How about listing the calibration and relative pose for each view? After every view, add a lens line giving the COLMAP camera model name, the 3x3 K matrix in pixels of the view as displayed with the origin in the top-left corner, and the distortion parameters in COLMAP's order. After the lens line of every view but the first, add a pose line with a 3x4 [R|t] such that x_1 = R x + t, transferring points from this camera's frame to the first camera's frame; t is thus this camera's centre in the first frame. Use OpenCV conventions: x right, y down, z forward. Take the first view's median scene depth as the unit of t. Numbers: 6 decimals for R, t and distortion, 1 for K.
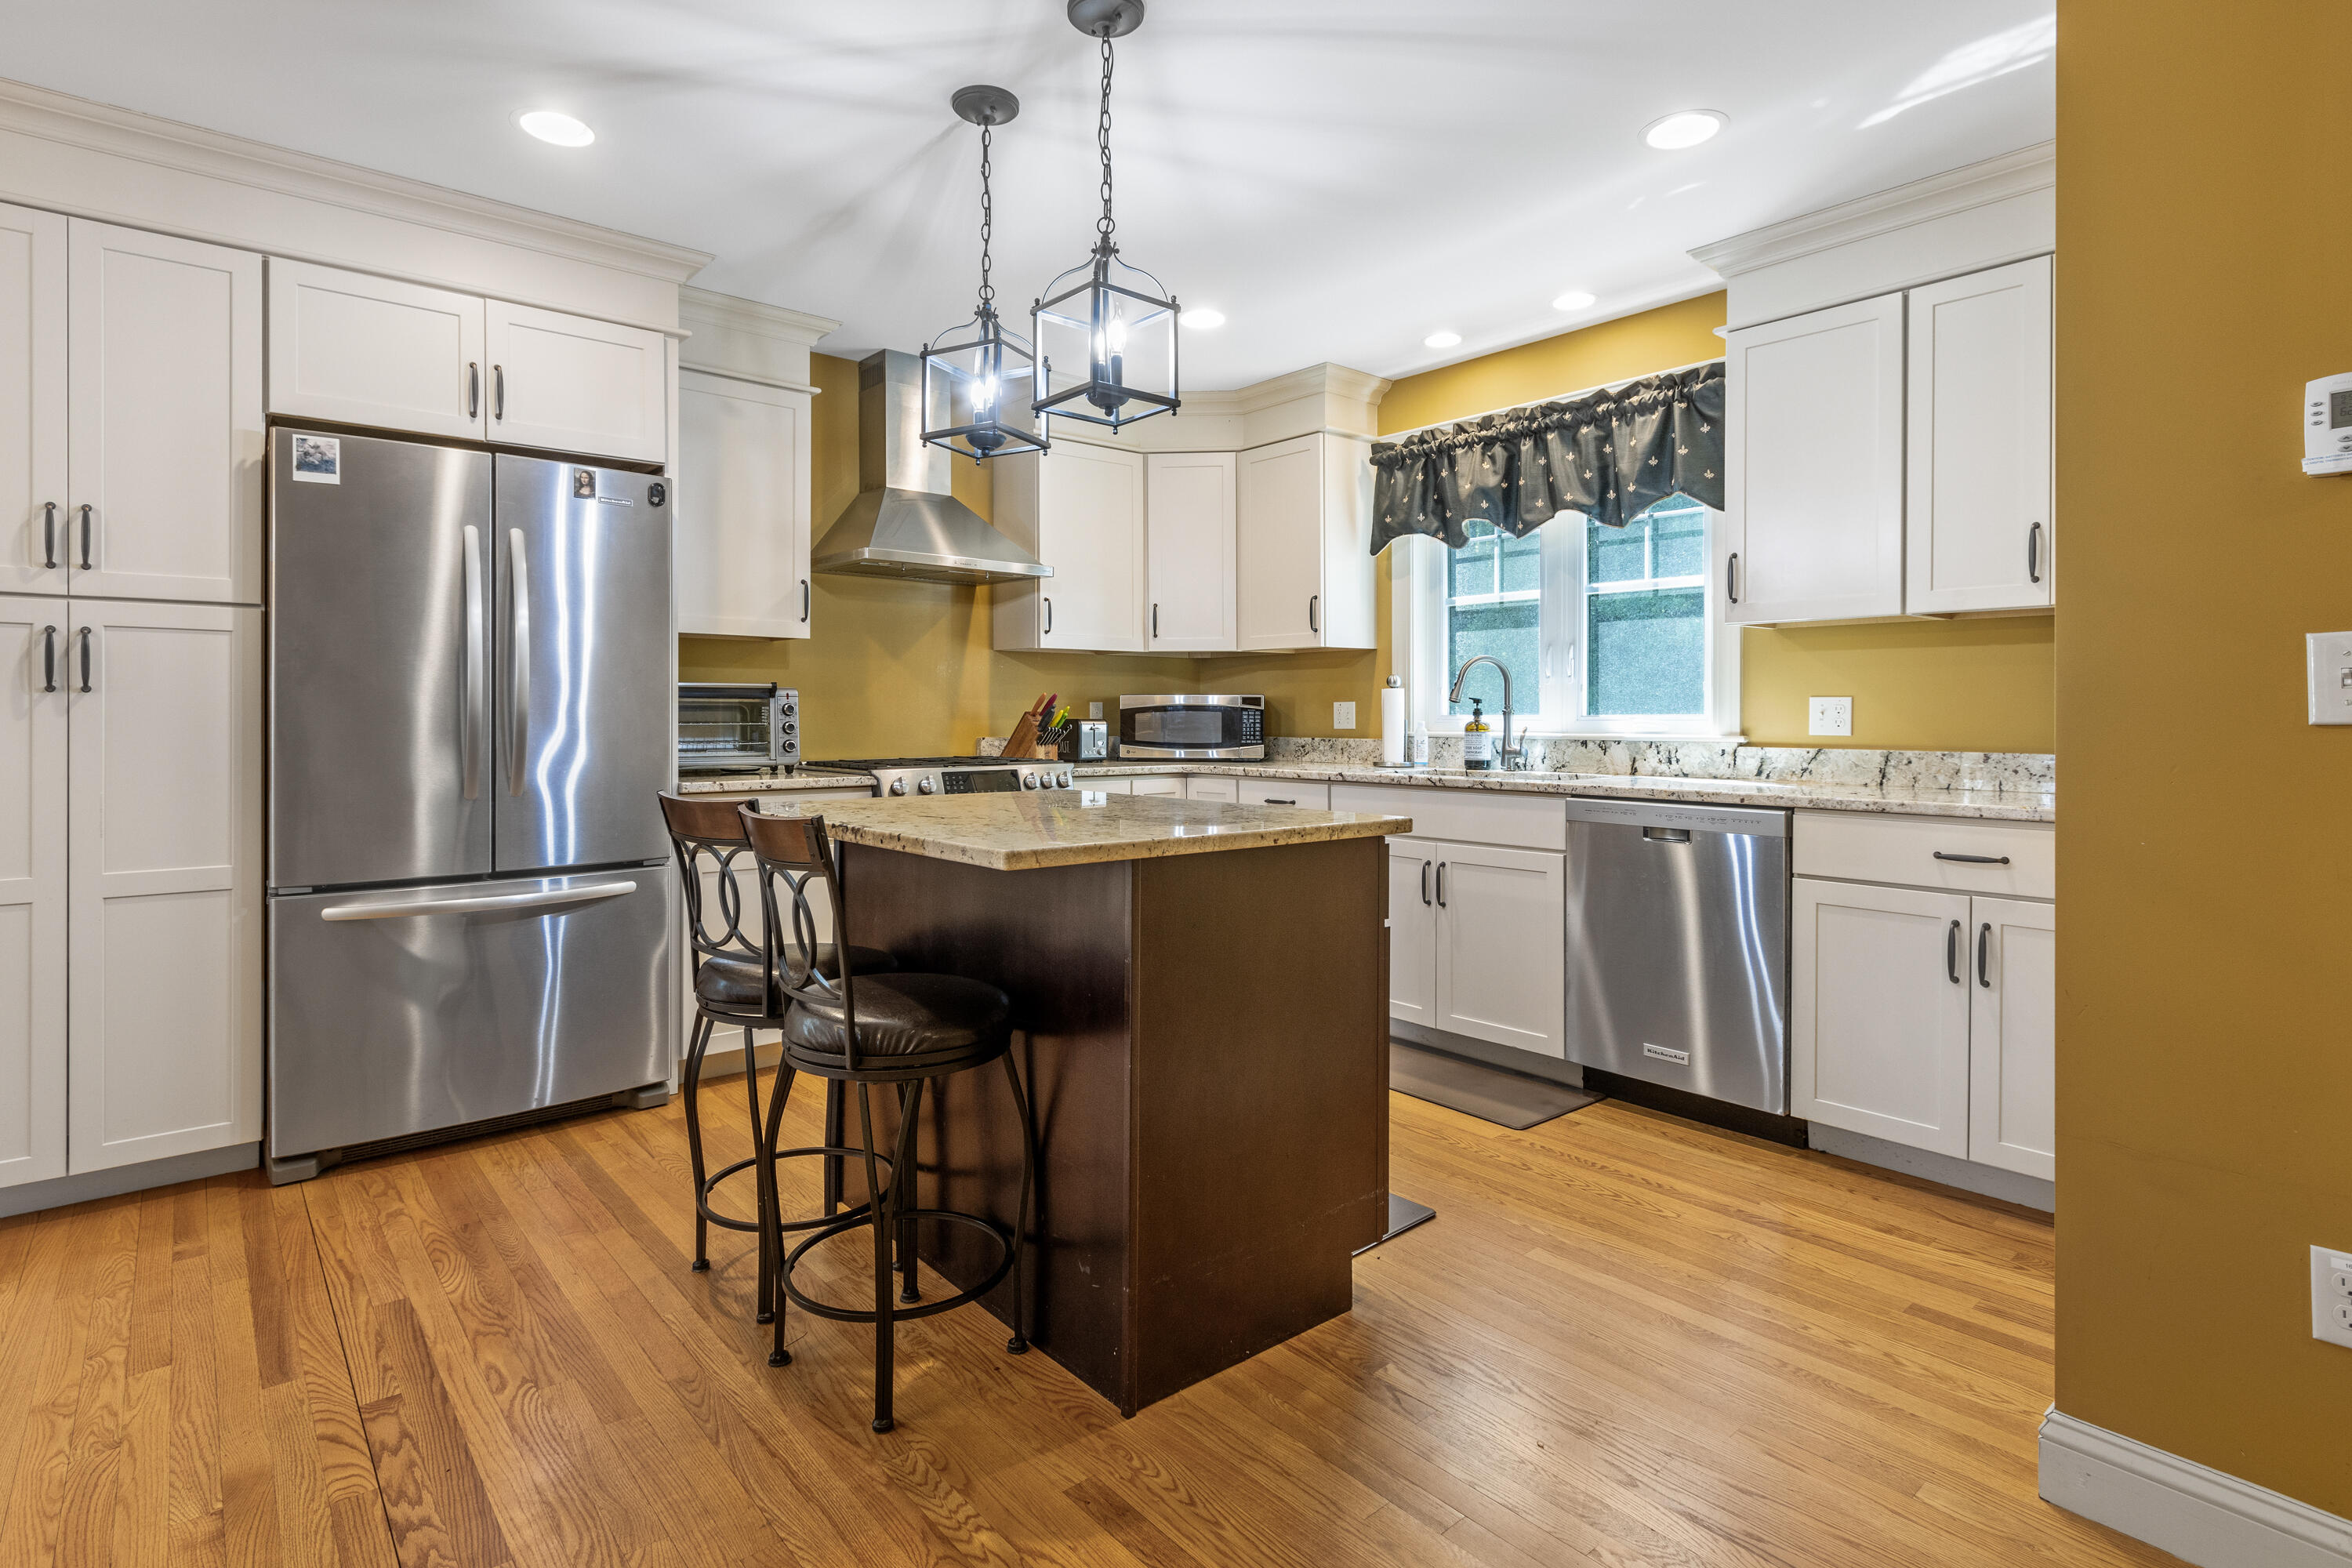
lens RADIAL K [[1169.1, 0, 1181.3], [0, 1169.1, 723.5], [0, 0, 1]] dist [-0.001130, -0.000067]
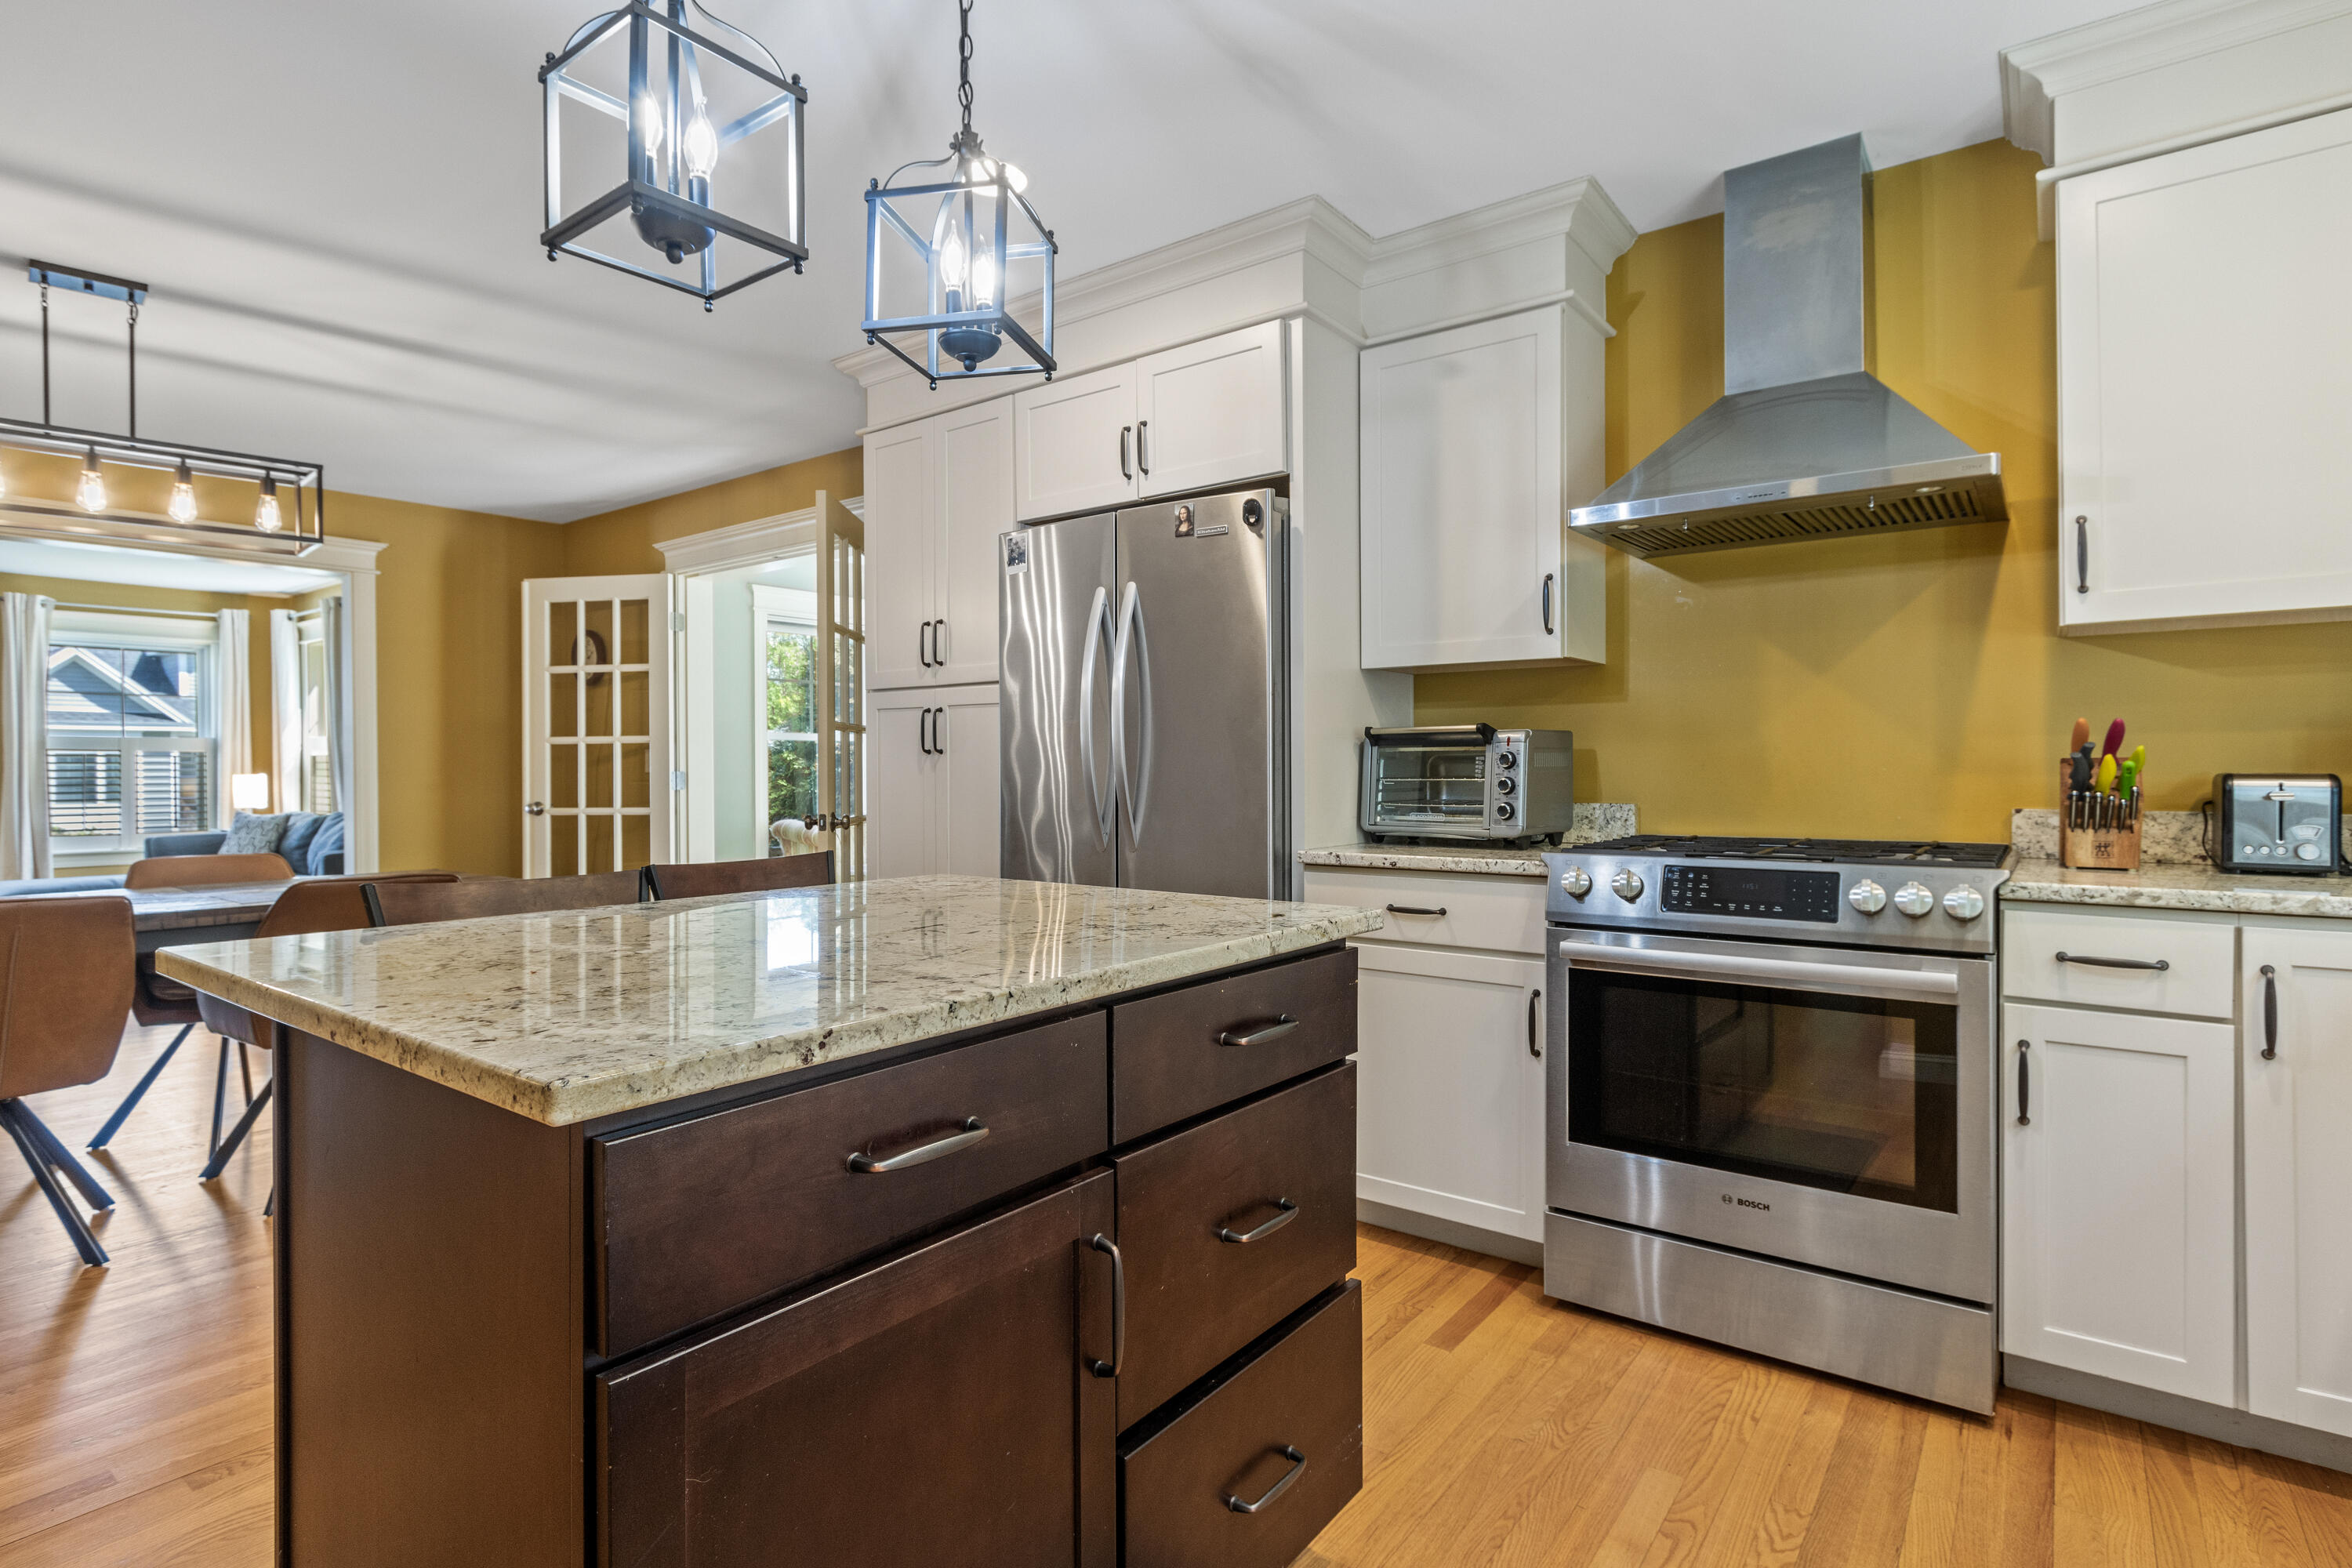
lens RADIAL K [[1169.1, 0, 1175.2], [0, 1169.1, 770.3], [0, 0, 1]] dist [-0.001130, -0.000067]
pose [[0.207663, 0.001082, -0.978200, 0.322377], [-0.000470, 0.999999, 0.001007, -0.006129], [0.978200, 0.000251, 0.207663, 0.651308]]
